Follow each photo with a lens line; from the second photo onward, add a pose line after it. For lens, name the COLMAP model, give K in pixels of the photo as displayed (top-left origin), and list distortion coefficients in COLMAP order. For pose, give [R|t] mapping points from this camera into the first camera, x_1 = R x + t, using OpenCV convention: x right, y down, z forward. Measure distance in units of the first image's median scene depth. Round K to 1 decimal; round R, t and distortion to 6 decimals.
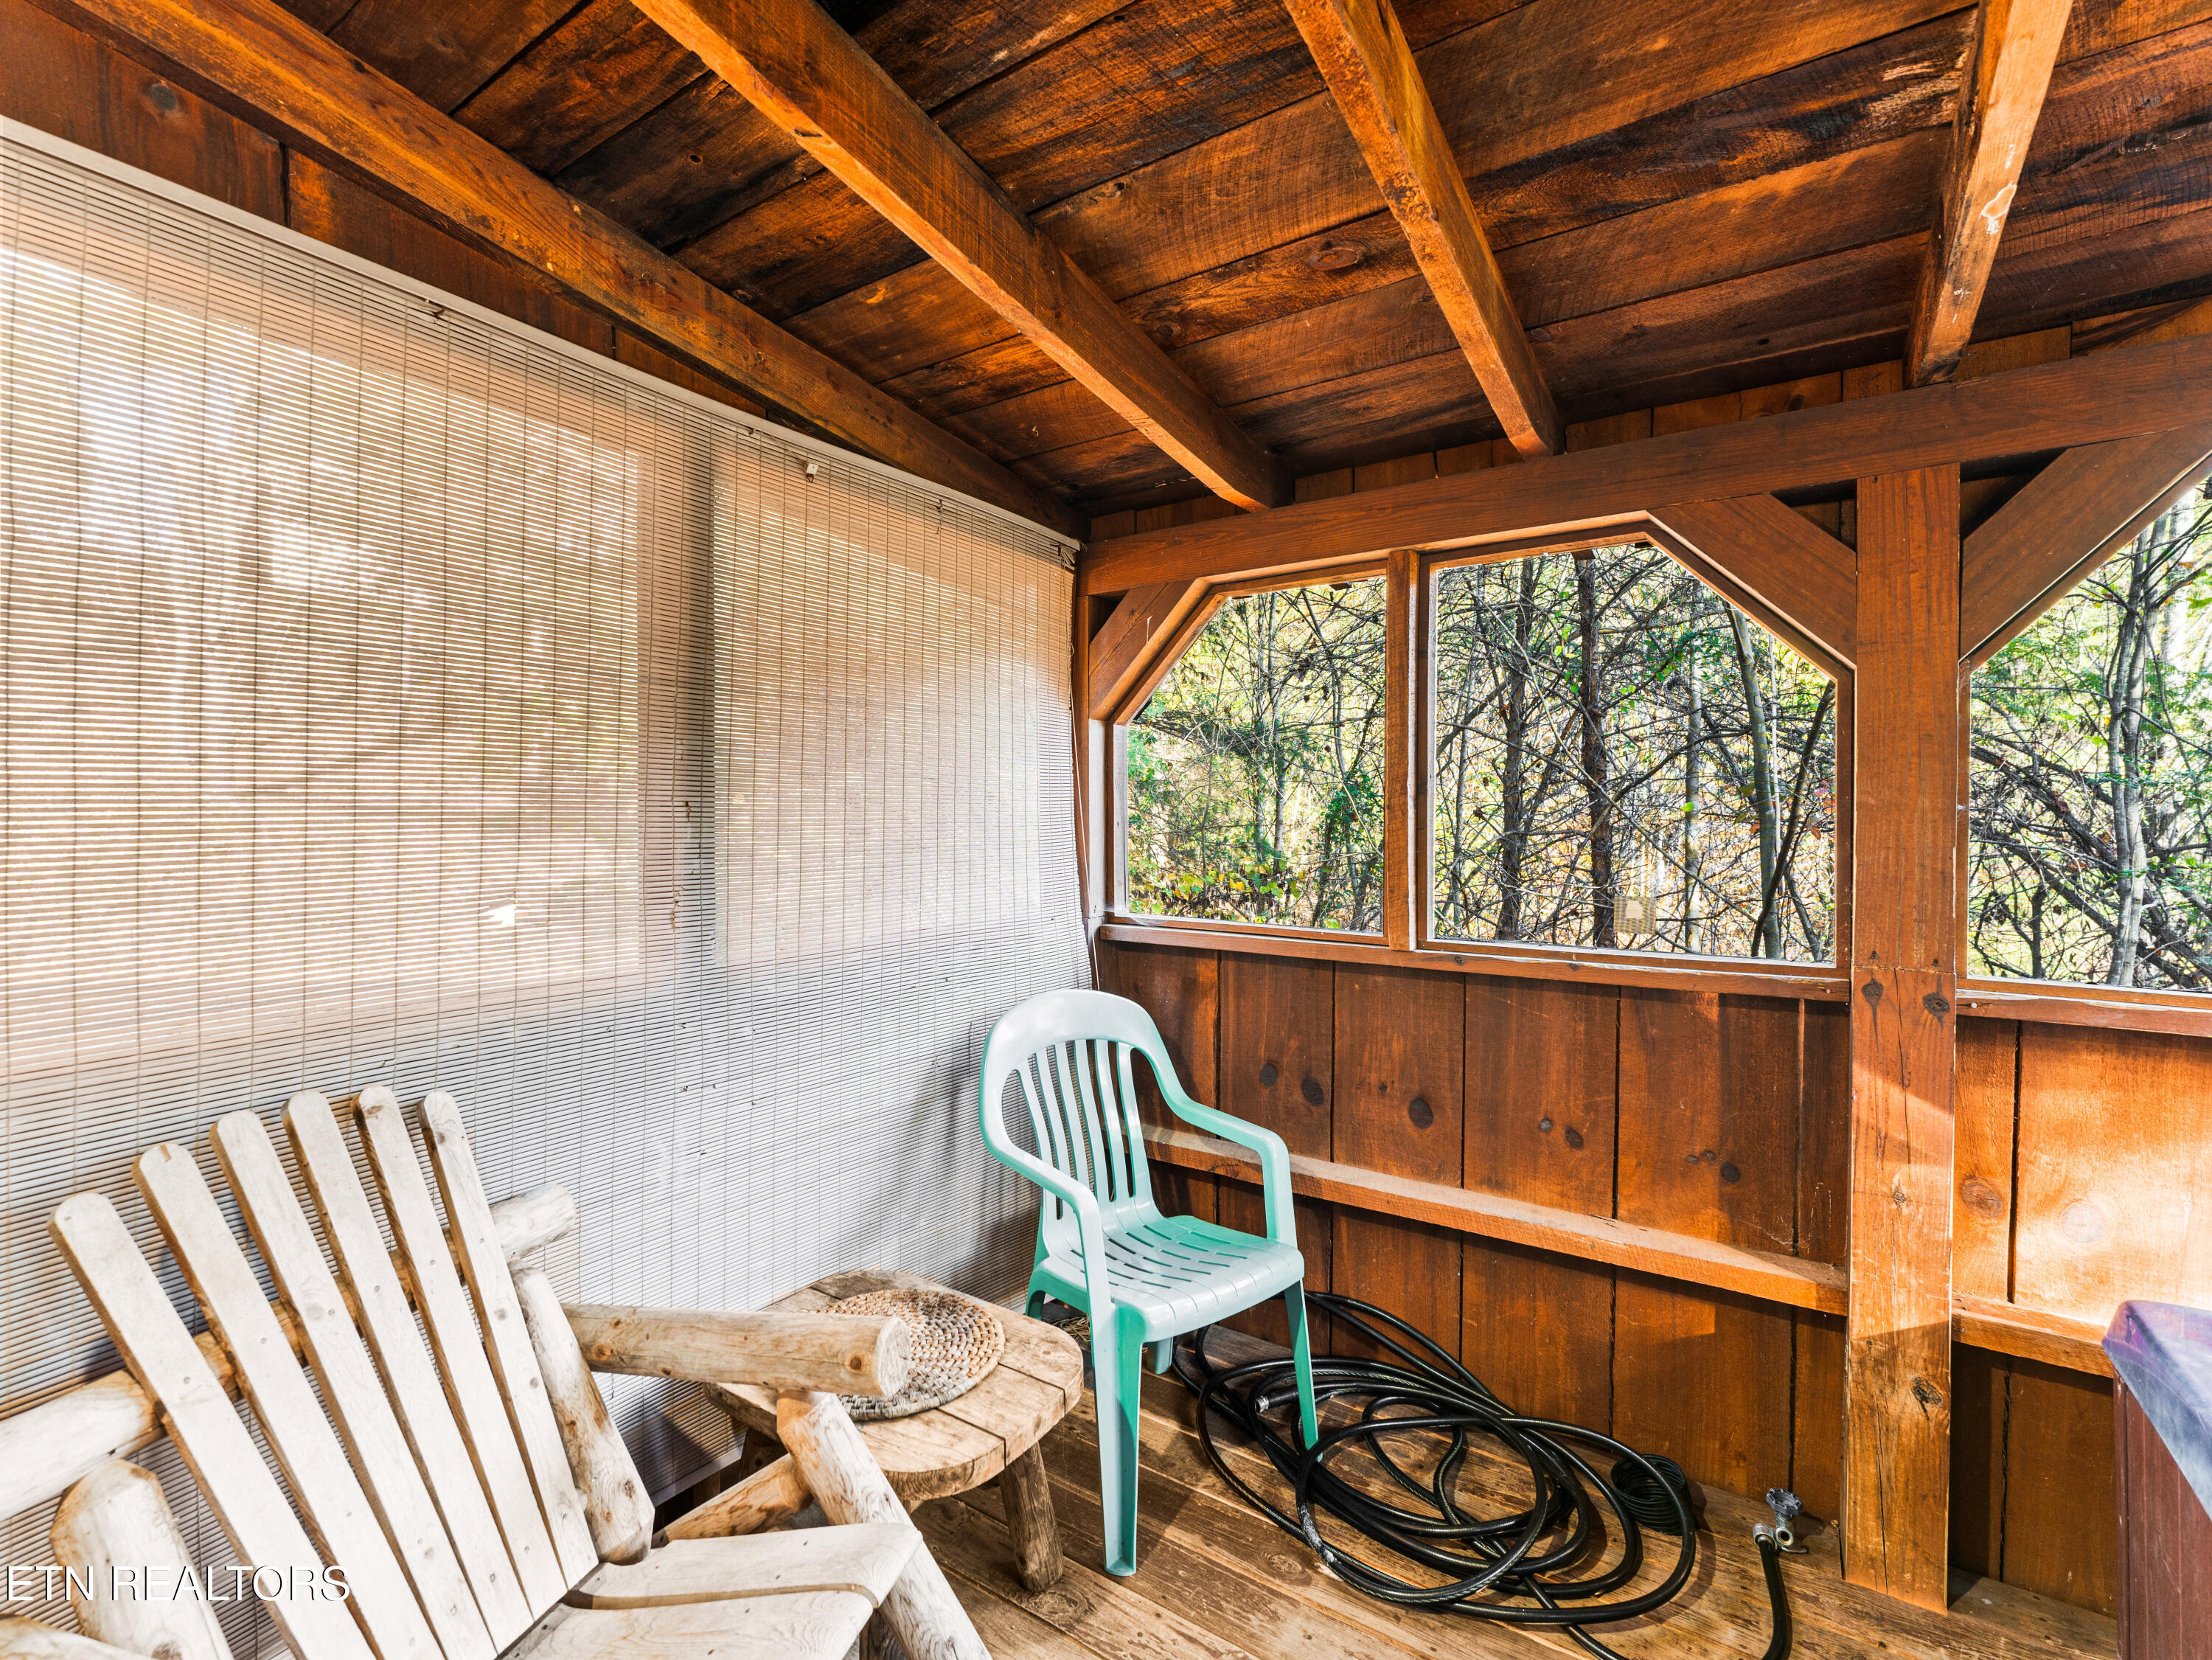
lens RADIAL K [[987.0, 0, 1106.2], [0, 987.0, 826.8], [0, 0, 1]] dist [0.001300, 0.001029]
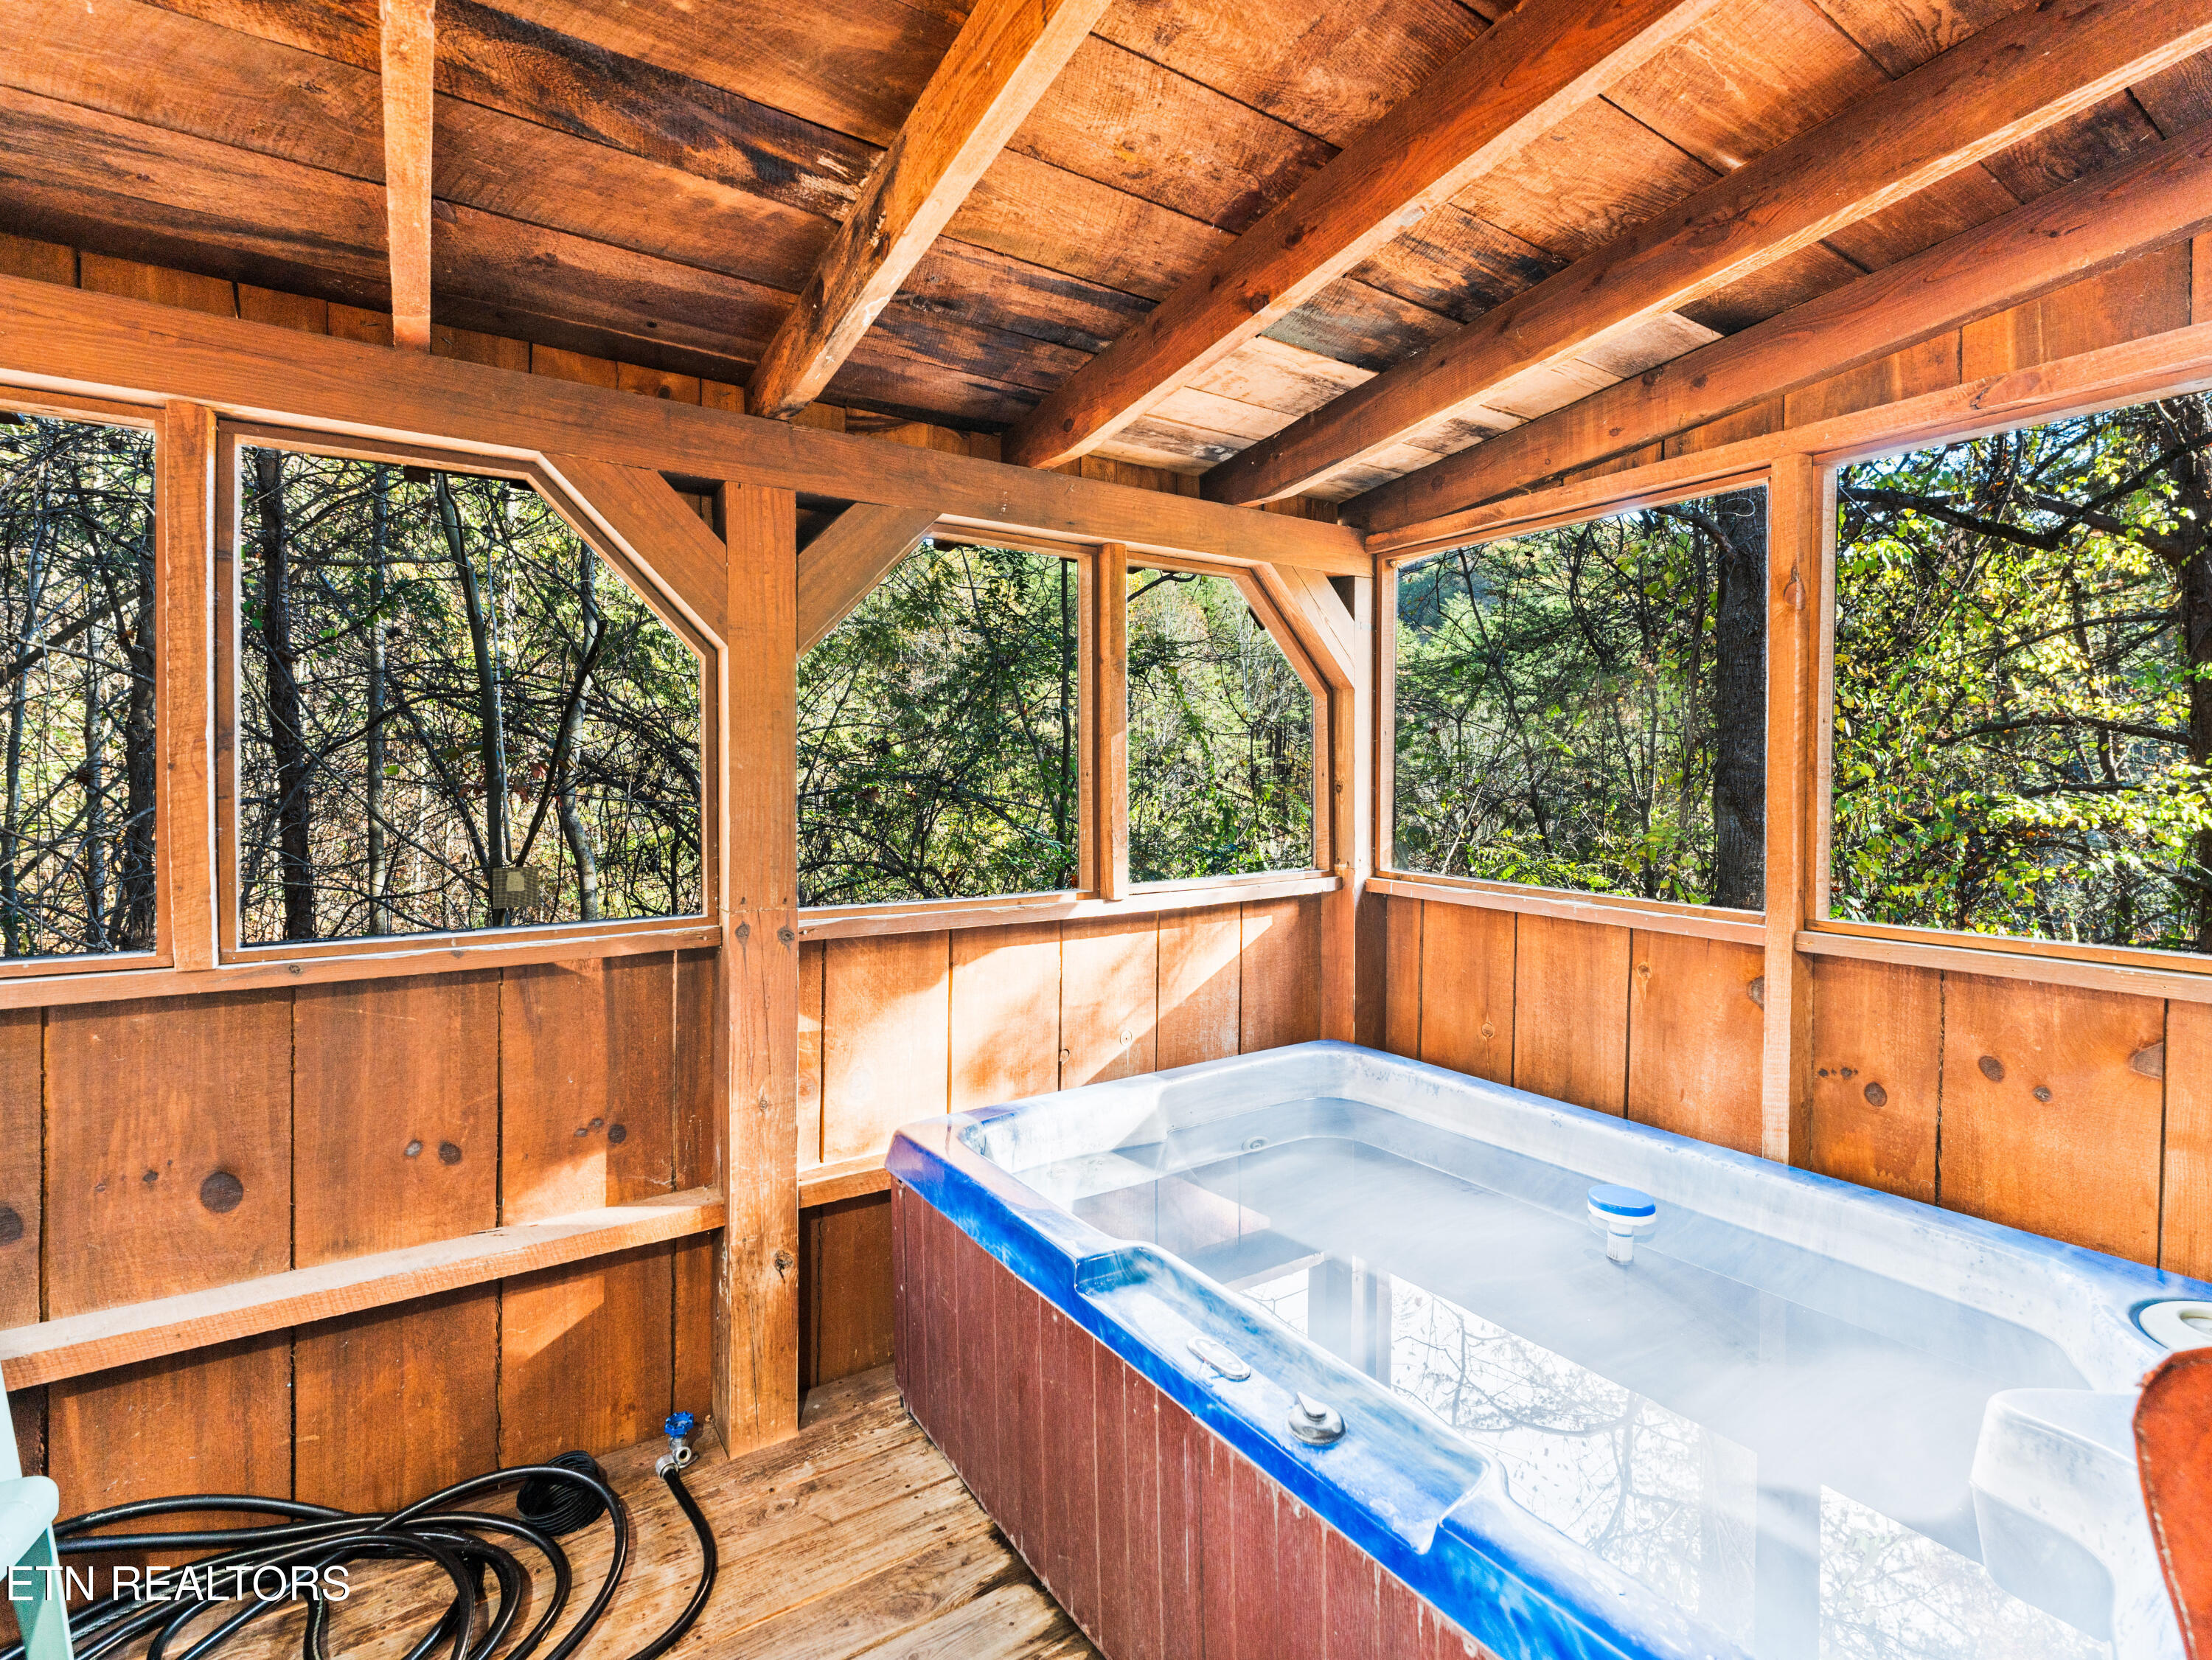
lens RADIAL K [[1045.2, 0, 1104.5], [0, 1045.2, 791.9], [0, 0, 1]] dist [0.009585, -0.000347]
pose [[0.394649, -0.010860, 0.918768, -0.161046], [0.011932, 0.999906, 0.006694, 0.000061], [-0.918755, 0.008321, 0.394741, 0.123252]]
